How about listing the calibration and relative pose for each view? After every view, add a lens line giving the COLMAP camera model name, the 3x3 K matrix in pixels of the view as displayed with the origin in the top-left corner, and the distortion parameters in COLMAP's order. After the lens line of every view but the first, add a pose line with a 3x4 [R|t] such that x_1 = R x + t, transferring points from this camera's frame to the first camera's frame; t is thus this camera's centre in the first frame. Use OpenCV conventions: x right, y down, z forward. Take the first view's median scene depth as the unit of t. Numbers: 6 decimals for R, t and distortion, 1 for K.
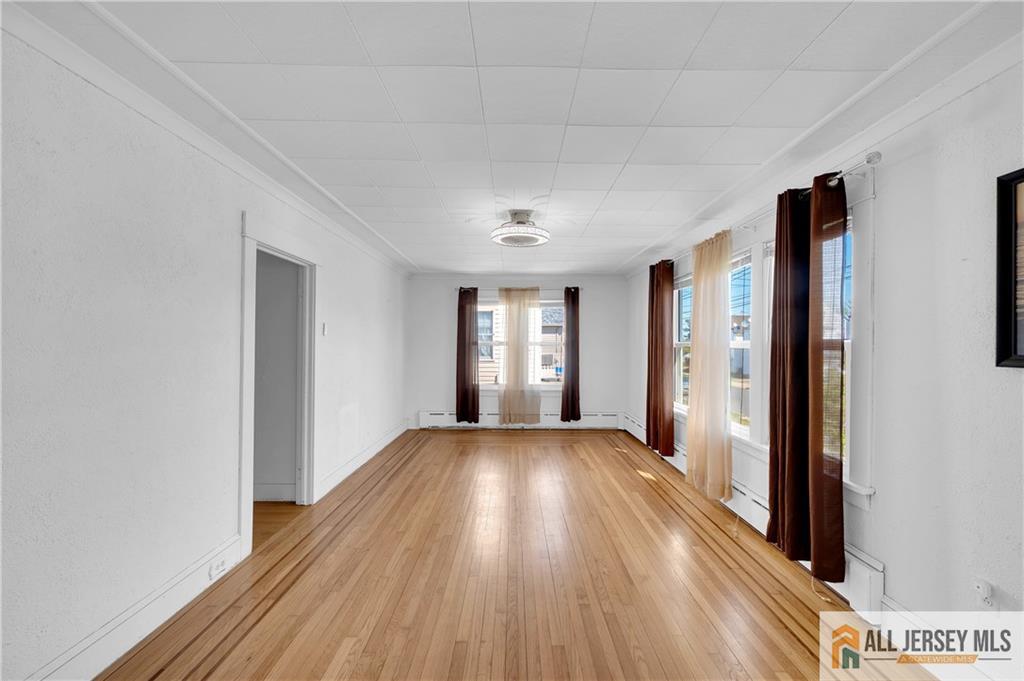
lens RADIAL K [[411.4, 0, 511.7], [0, 411.4, 341.0], [0, 0, 1]] dist [0.001128, -0.000526]
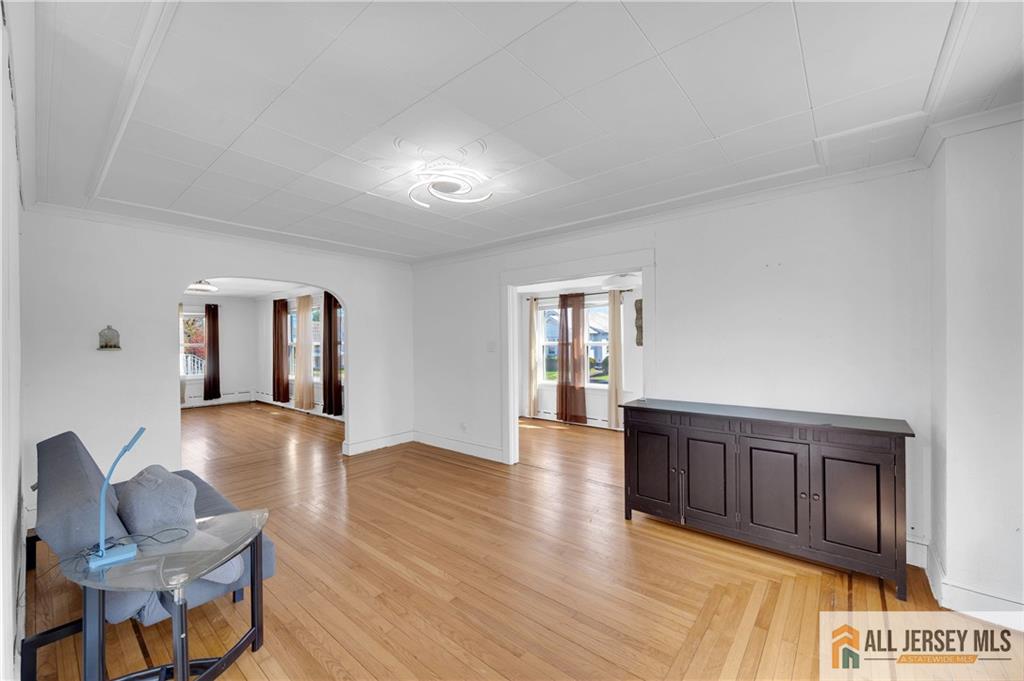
lens RADIAL K [[411.4, 0, 513.4], [0, 411.4, 344.4], [0, 0, 1]] dist [0.001128, -0.000526]
pose [[0.649156, -0.012109, 0.760559, -0.344049], [0.007562, 0.999927, 0.009466, 0.000441], [-0.760618, -0.000394, 0.649200, -0.938287]]
